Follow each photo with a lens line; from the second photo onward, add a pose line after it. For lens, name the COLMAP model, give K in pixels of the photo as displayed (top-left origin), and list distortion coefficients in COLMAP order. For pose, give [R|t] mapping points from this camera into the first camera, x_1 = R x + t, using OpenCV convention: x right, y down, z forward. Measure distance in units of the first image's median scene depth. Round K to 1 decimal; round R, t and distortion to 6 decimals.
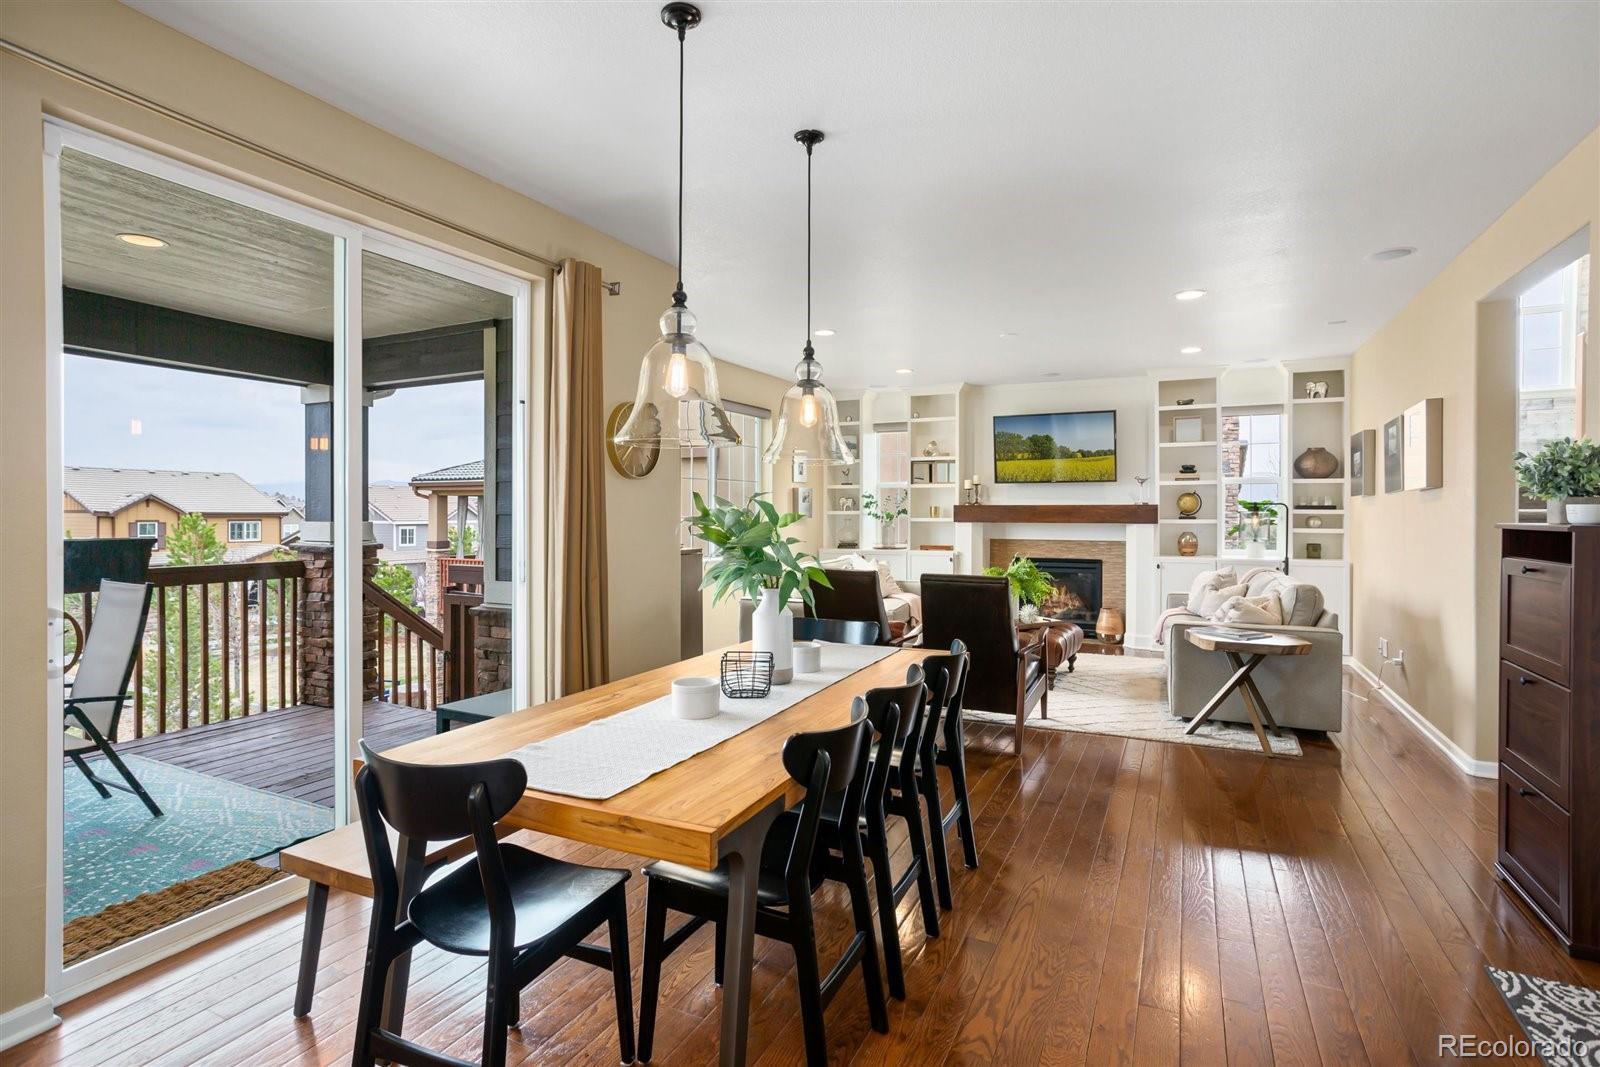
lens RADIAL K [[854.2, 0, 808.7], [0, 854.2, 519.7], [0, 0, 1]] dist [-0.005089, 0.002929]
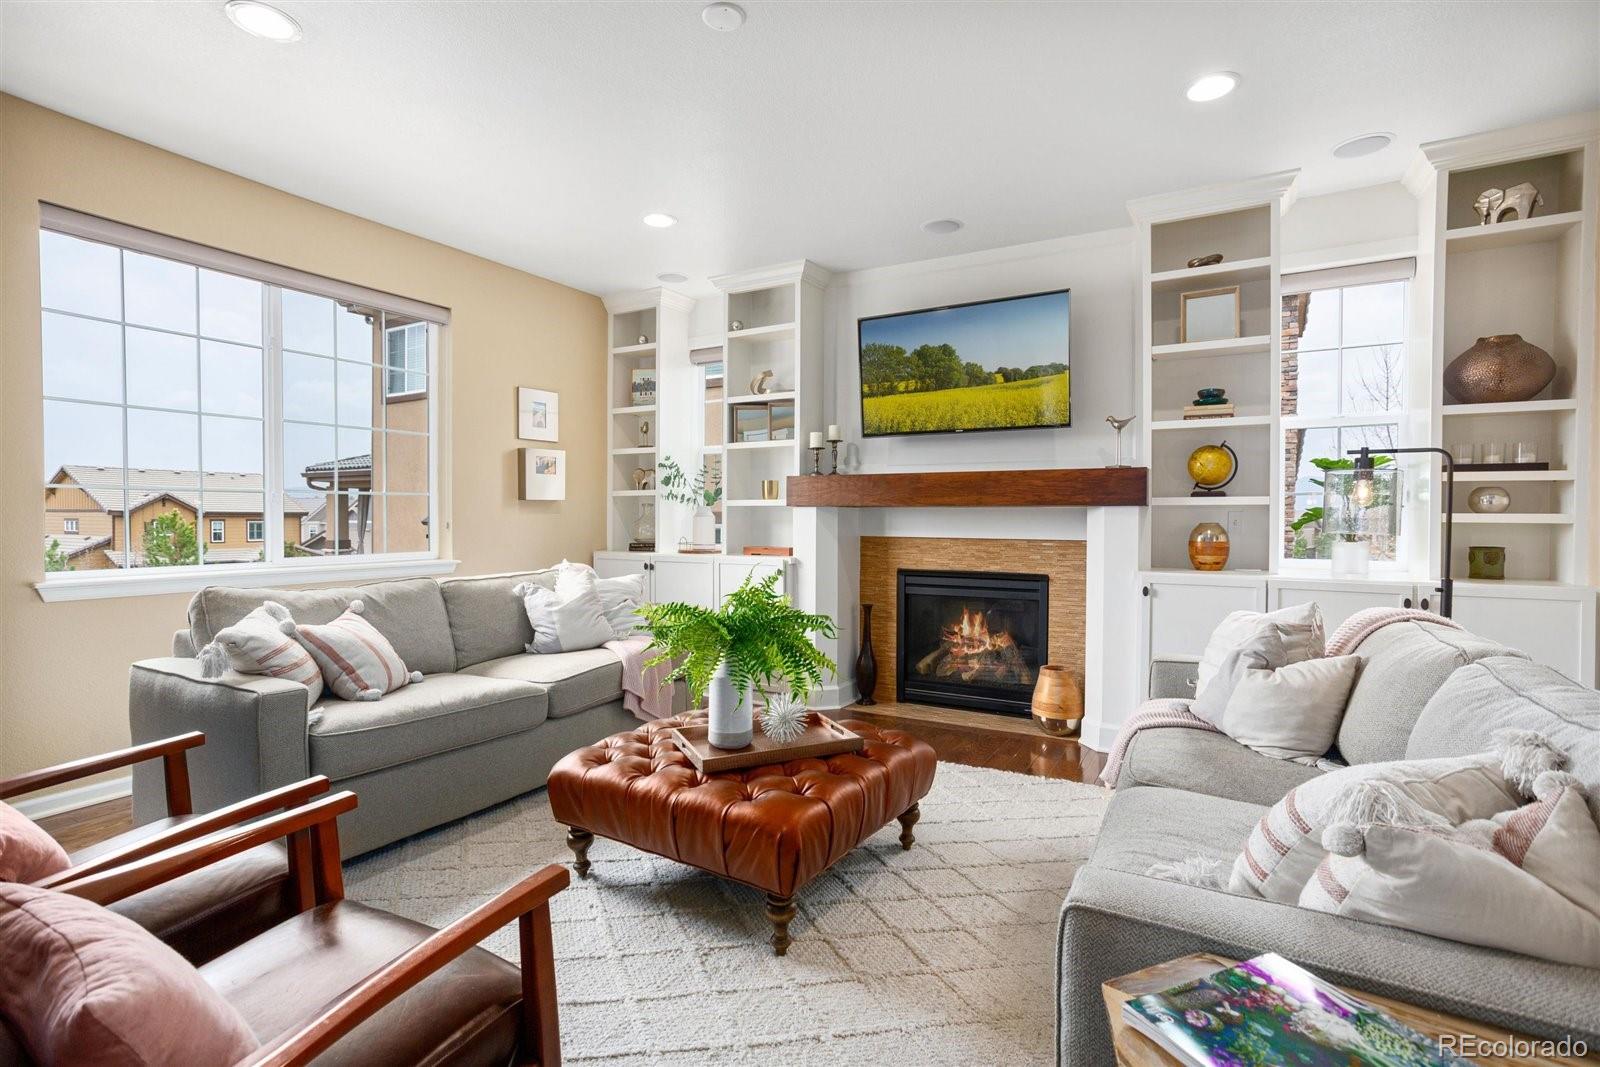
lens RADIAL K [[798.9, 0, 804.7], [0, 798.9, 531.0], [0, 0, 1]] dist [-0.012163, 0.012142]
pose [[0.996956, 0.003529, -0.077888, 0.241144], [-0.002836, 0.999955, 0.009005, 0.015834], [0.077917, -0.008756, 0.996921, 0.508405]]
